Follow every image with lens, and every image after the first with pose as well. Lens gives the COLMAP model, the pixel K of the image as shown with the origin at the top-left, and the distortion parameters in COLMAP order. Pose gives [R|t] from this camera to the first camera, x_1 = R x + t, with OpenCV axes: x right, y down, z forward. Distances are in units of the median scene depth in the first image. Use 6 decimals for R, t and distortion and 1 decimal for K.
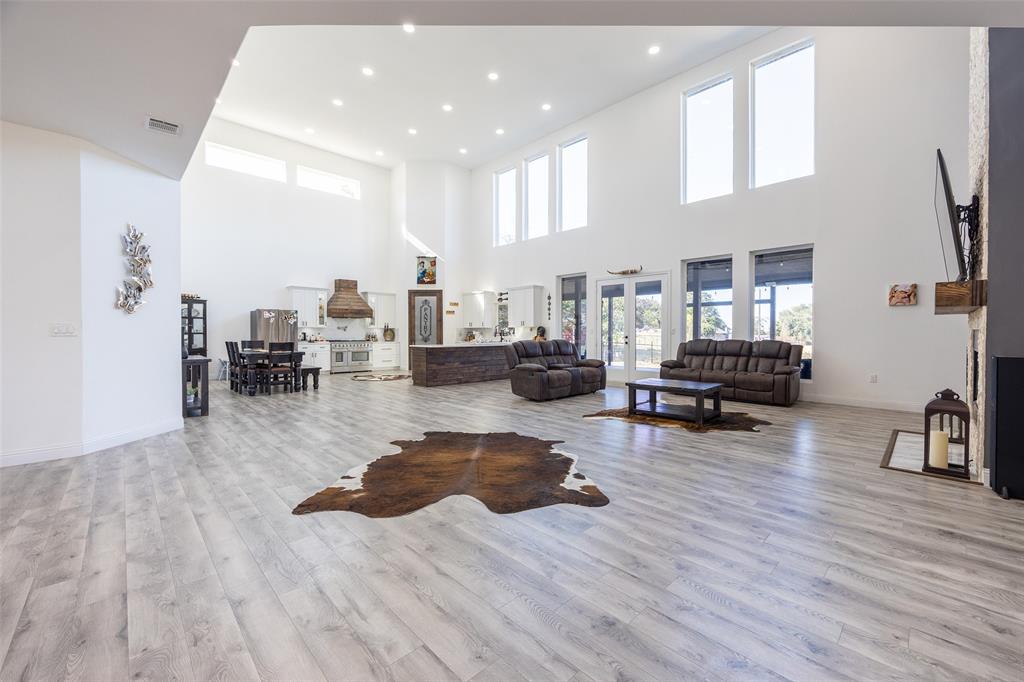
lens RADIAL K [[408.0, 0, 529.3], [0, 408.0, 341.8], [0, 0, 1]] dist [-0.000710, -0.000064]
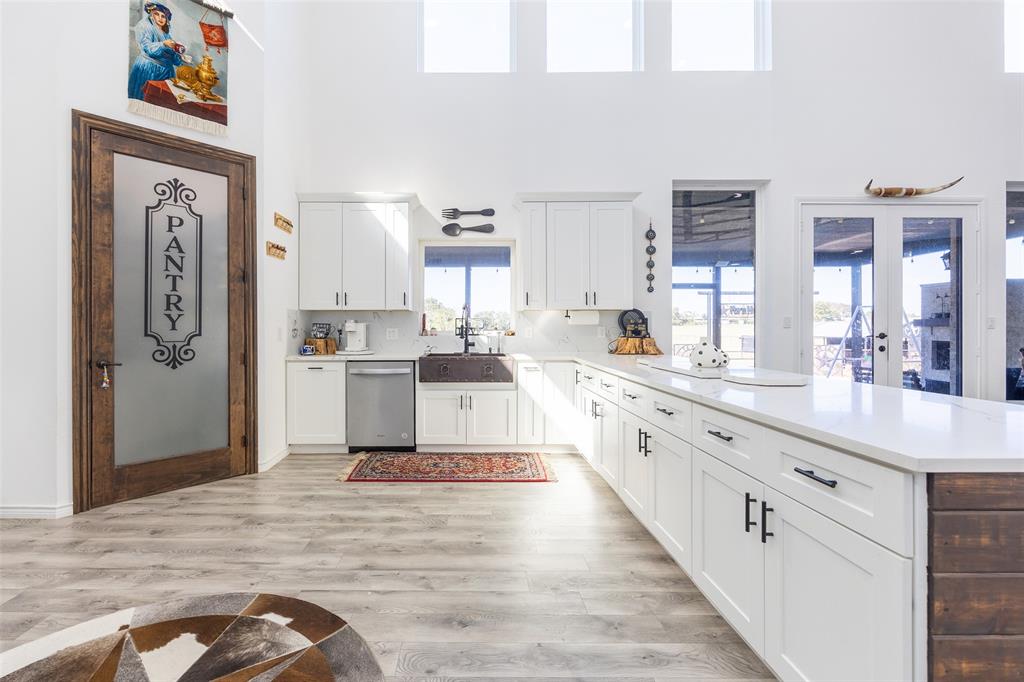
lens RADIAL K [[437.6, 0, 475.2], [0, 437.6, 326.1], [0, 0, 1]] dist [-0.003609, -0.000390]
pose [[0.706130, 0.000912, 0.708082, -0.335499], [0.015129, 0.999751, -0.016375, -0.017003], [-0.707921, 0.022275, 0.705941, 0.776520]]
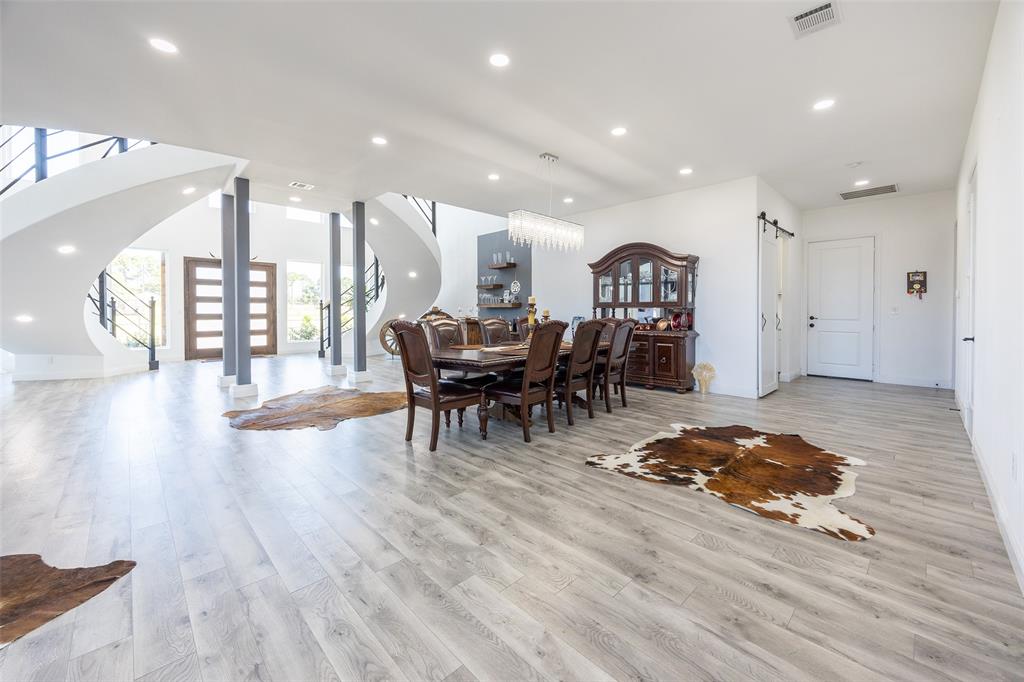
lens RADIAL K [[416.2, 0, 508.1], [0, 416.2, 302.3], [0, 0, 1]] dist [-0.001121, -0.000506]
pose [[-0.999526, 0.000901, 0.030780, -0.277525], [0.000841, 0.999998, -0.001956, -0.005231], [-0.030782, -0.001929, -0.999524, 0.377454]]
